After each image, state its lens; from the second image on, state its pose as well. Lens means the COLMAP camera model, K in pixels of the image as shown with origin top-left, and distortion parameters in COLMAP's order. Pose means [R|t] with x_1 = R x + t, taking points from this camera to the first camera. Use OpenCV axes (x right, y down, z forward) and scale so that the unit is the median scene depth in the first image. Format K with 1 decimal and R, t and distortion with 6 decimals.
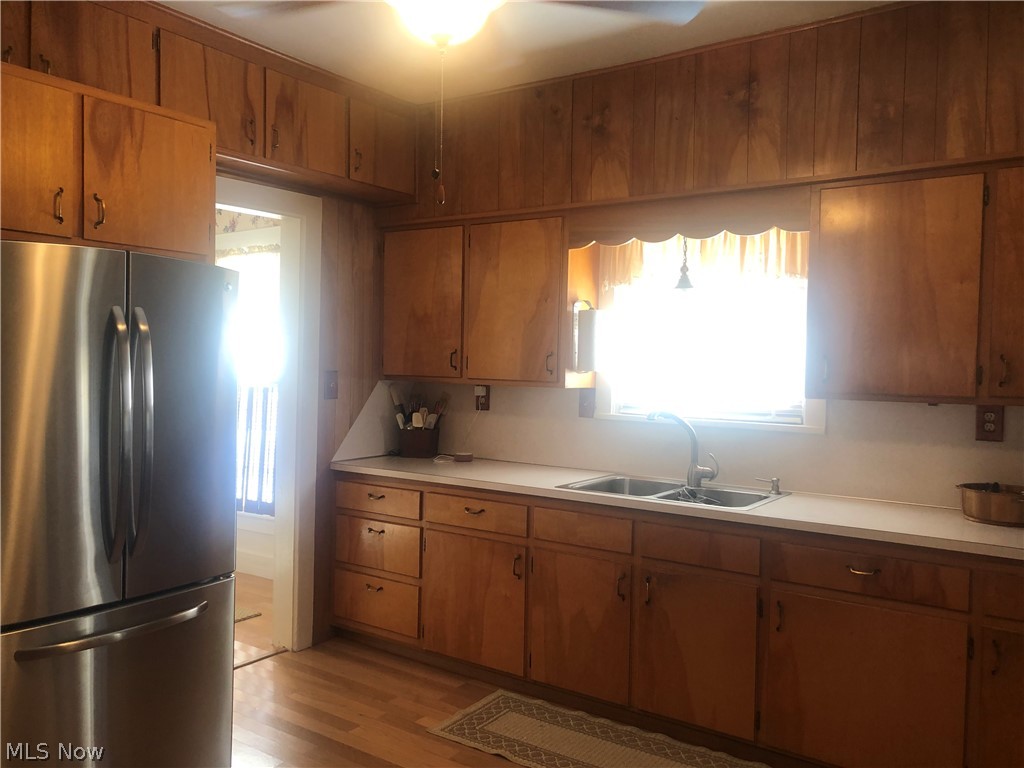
lens RADIAL K [[845.2, 0, 513.0], [0, 845.2, 383.1], [0, 0, 1]] dist [0.033175, -0.005882]
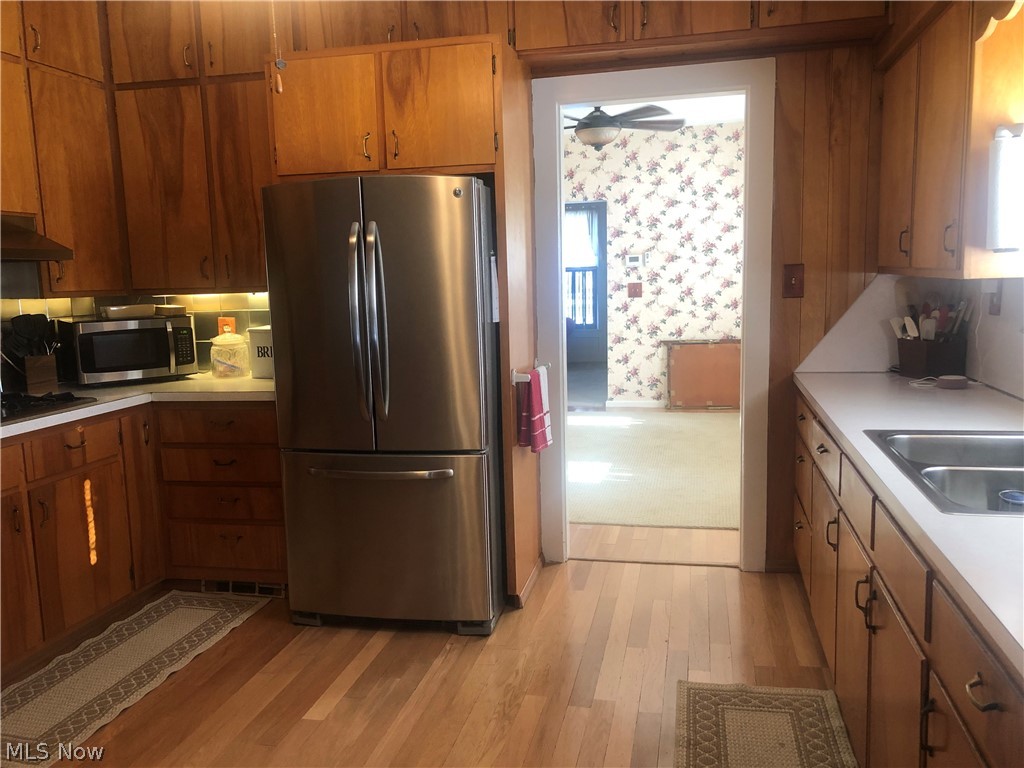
lens RADIAL K [[845.2, 0, 513.3], [0, 845.2, 383.9], [0, 0, 1]] dist [0.033175, -0.005882]
pose [[0.383842, 0.094202, -0.918581, 0.690705], [0.010397, 0.994279, 0.106310, 0.016027], [0.923340, -0.050357, 0.380666, 0.609653]]
